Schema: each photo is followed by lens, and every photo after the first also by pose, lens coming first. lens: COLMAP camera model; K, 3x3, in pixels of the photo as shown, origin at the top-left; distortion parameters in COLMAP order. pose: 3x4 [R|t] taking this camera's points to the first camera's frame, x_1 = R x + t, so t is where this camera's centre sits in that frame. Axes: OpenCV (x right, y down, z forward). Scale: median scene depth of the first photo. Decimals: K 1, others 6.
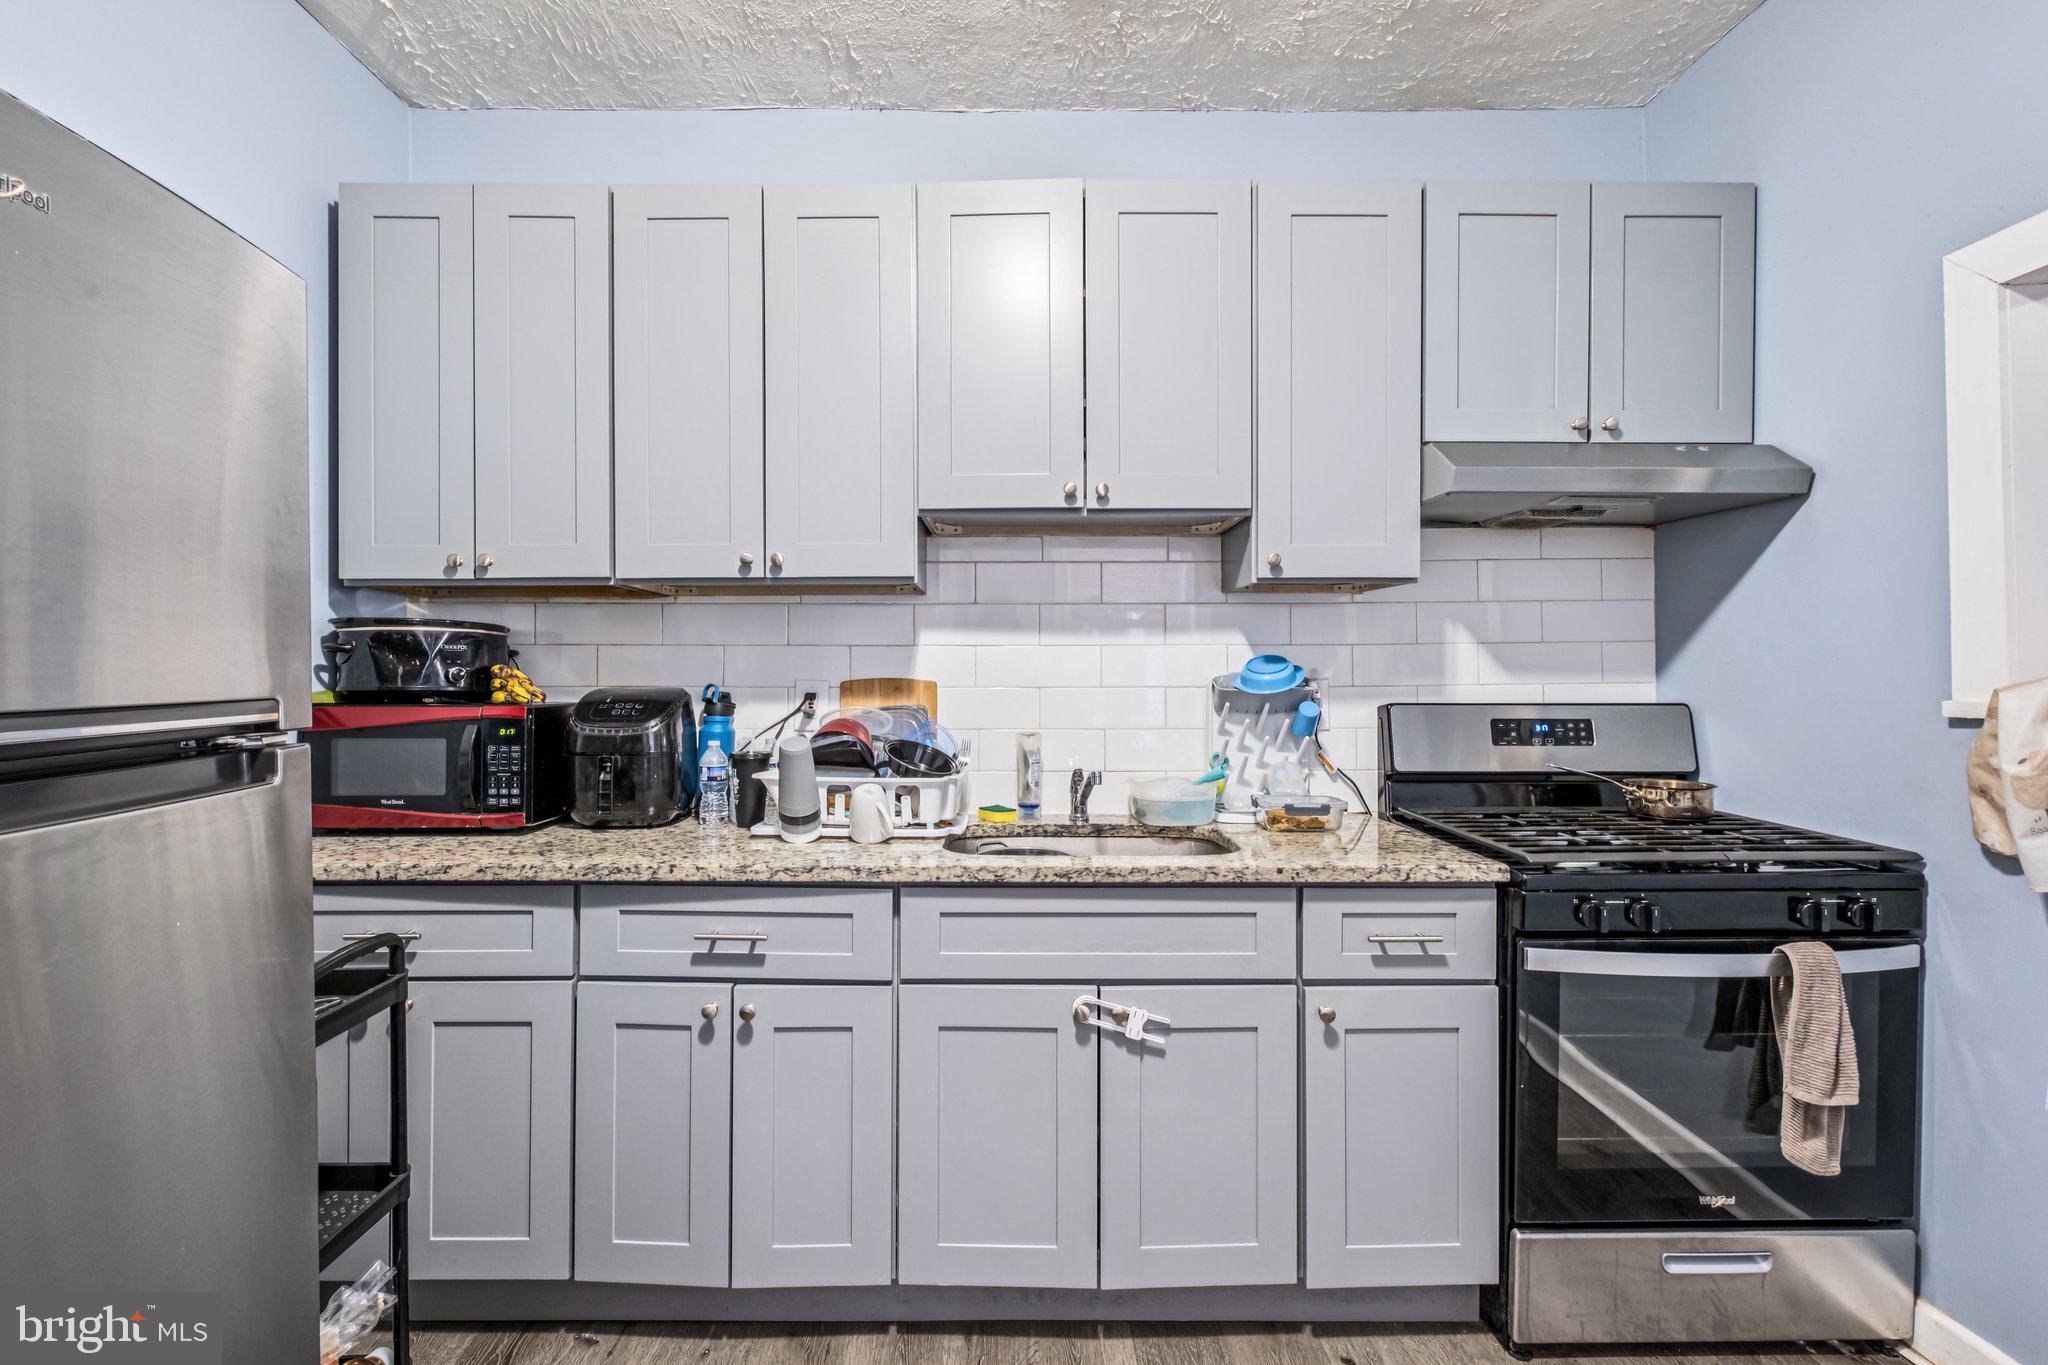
lens RADIAL K [[904.5, 0, 1008.9], [0, 904.5, 672.1], [0, 0, 1]] dist [-0.003623, -0.000349]
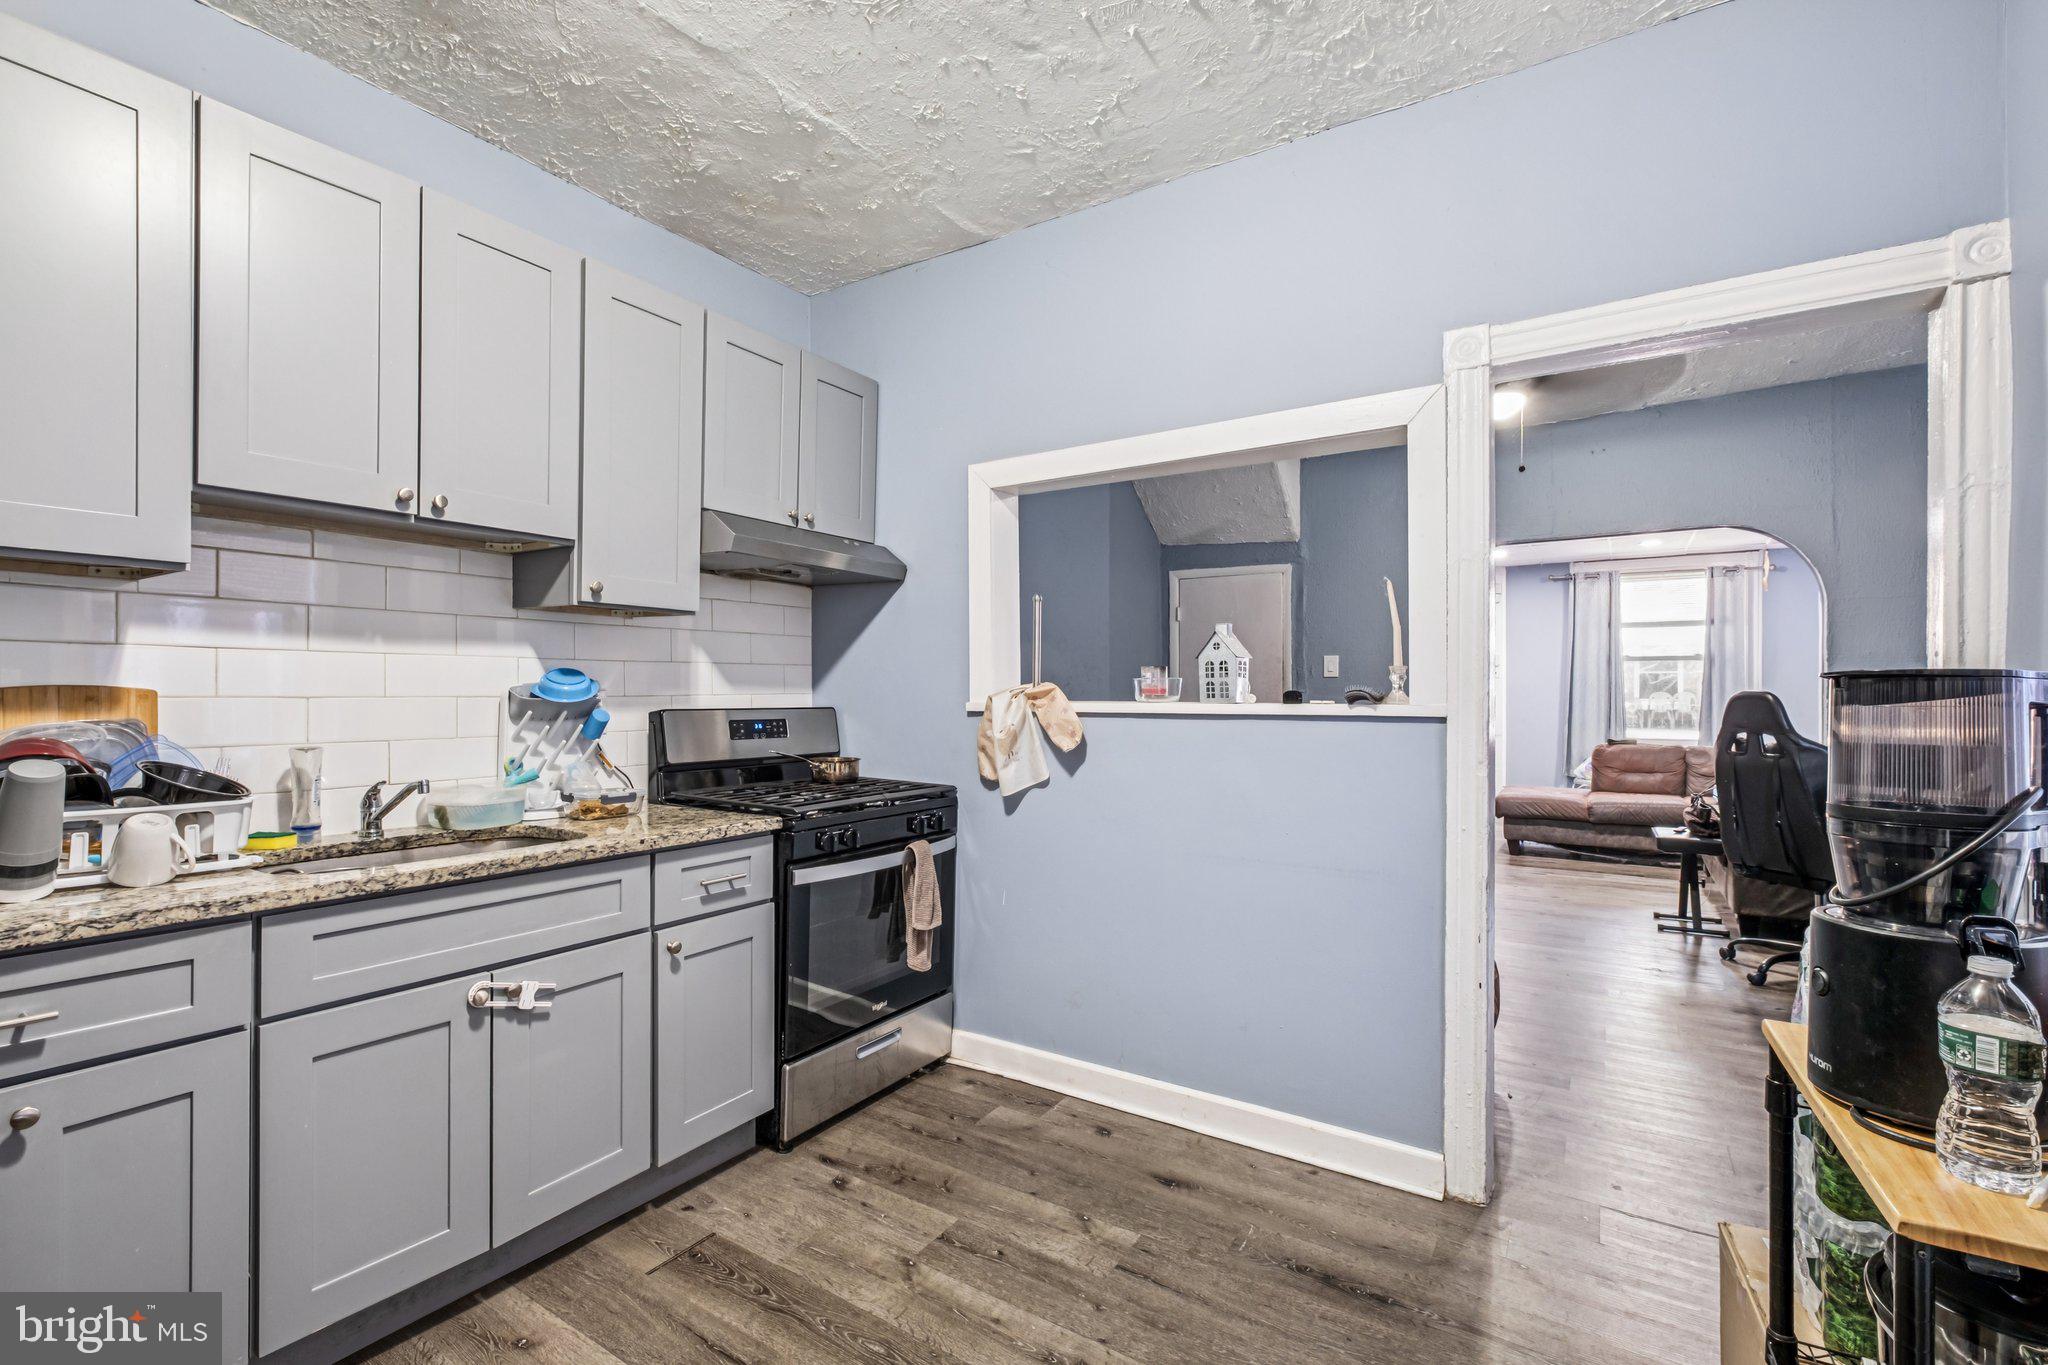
lens RADIAL K [[911.1, 0, 1019.8], [0, 911.1, 693.1], [0, 0, 1]] dist [-0.003000, -0.000171]
pose [[0.545810, 0.003242, 0.837903, -0.452888], [-0.007539, 0.999971, 0.001042, 0.008822], [-0.837875, -0.006886, 0.545819, -0.118199]]
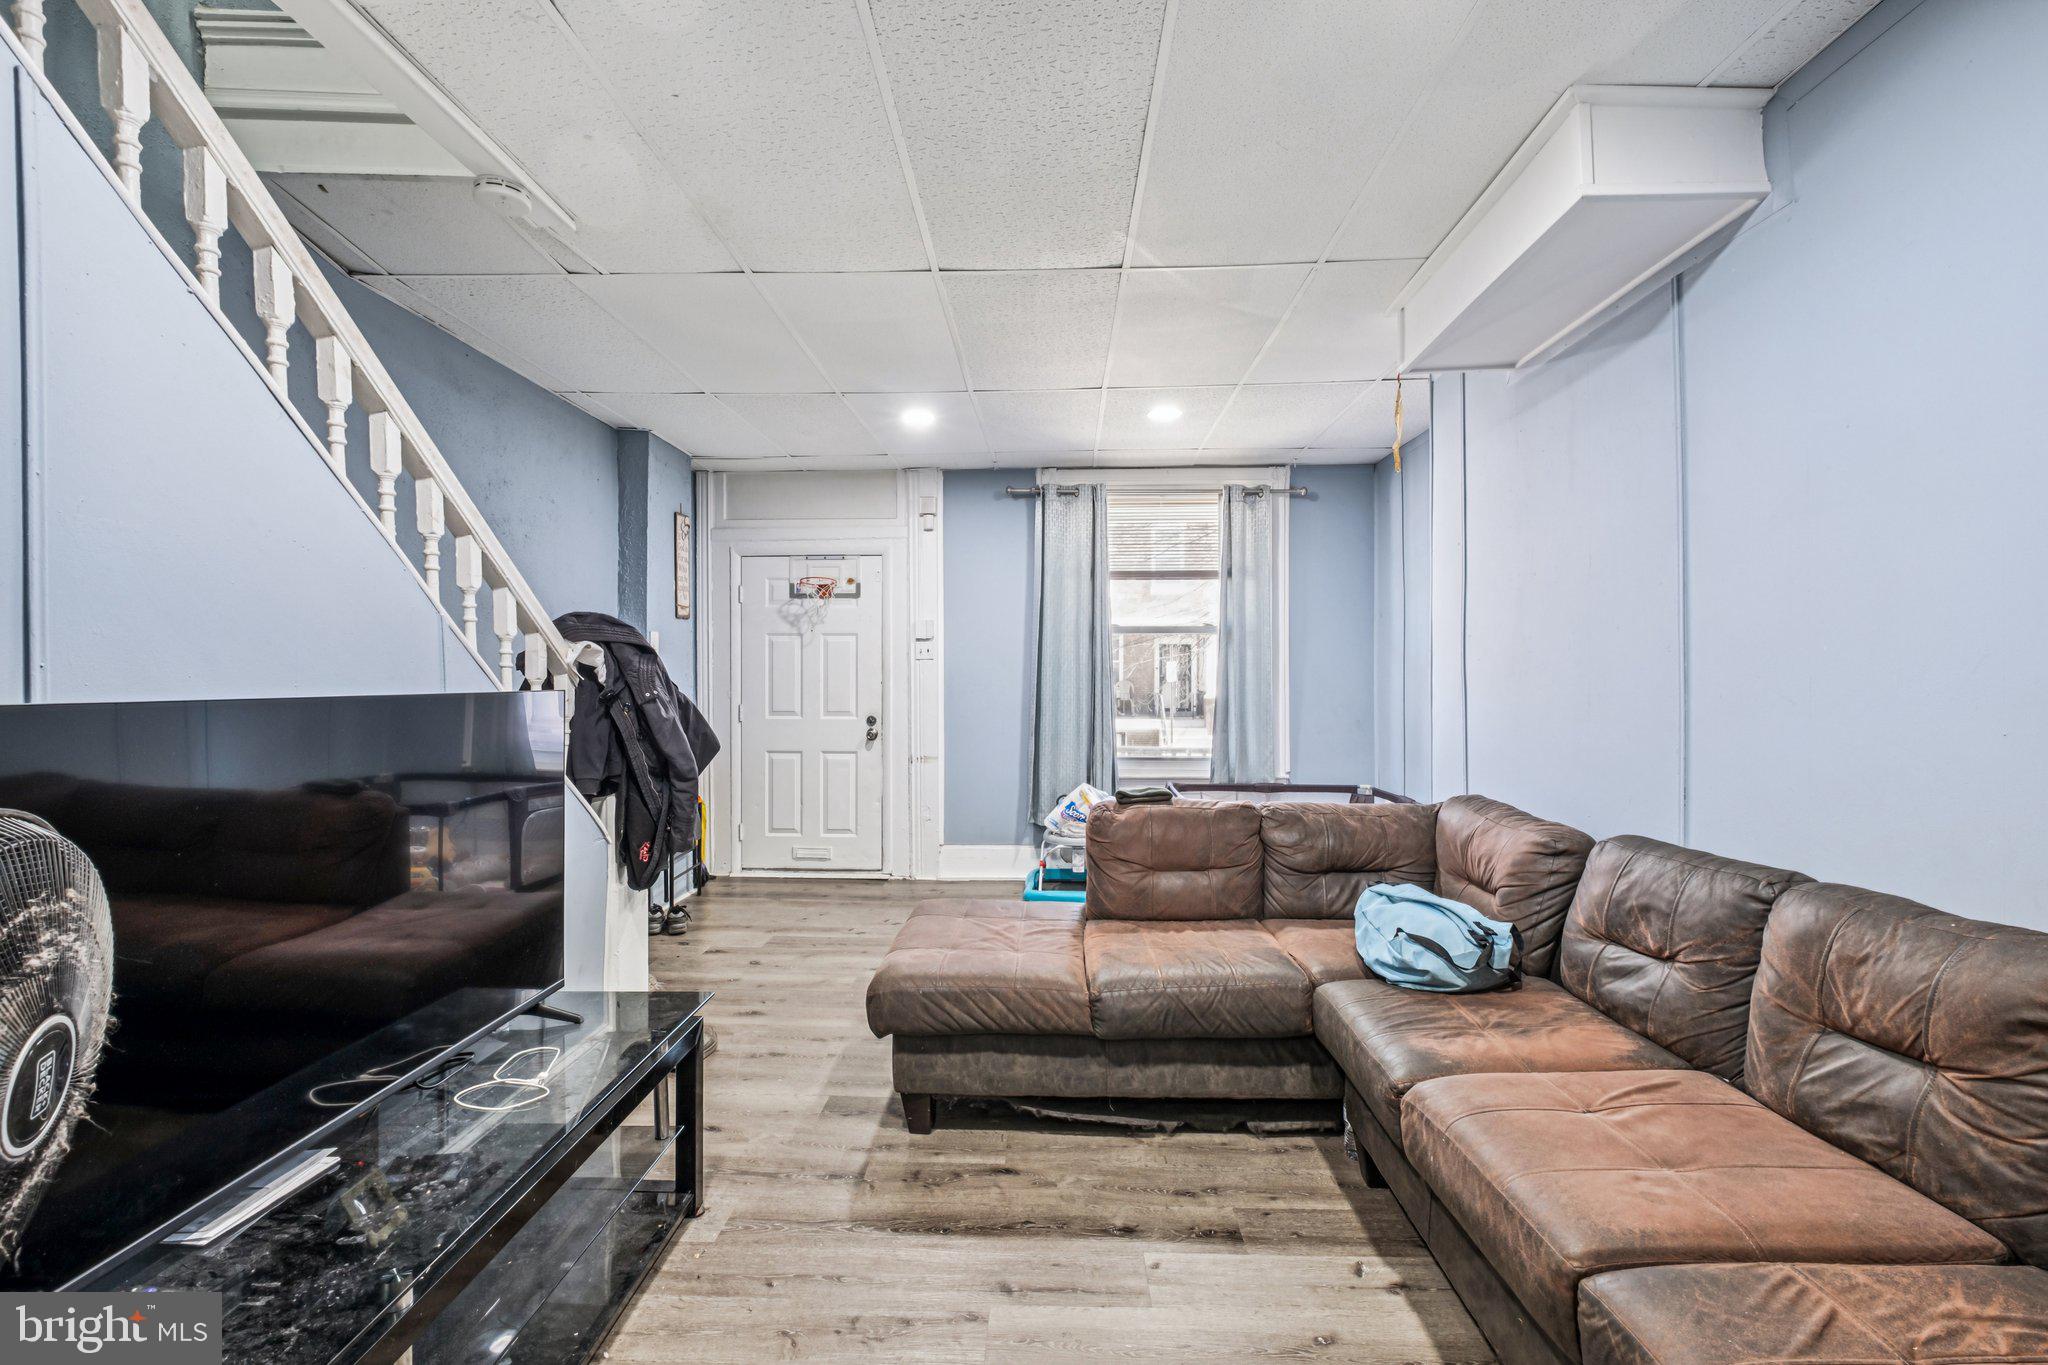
lens RADIAL K [[898.2, 0, 1010.6], [0, 898.2, 684.2], [0, 0, 1]] dist [0.000939, 0.000234]
pose [[0.054160, 0.000451, 0.998532, 2.709145], [-0.003603, 0.999993, -0.000256, -0.016299], [-0.998526, -0.003584, 0.054162, 0.017457]]
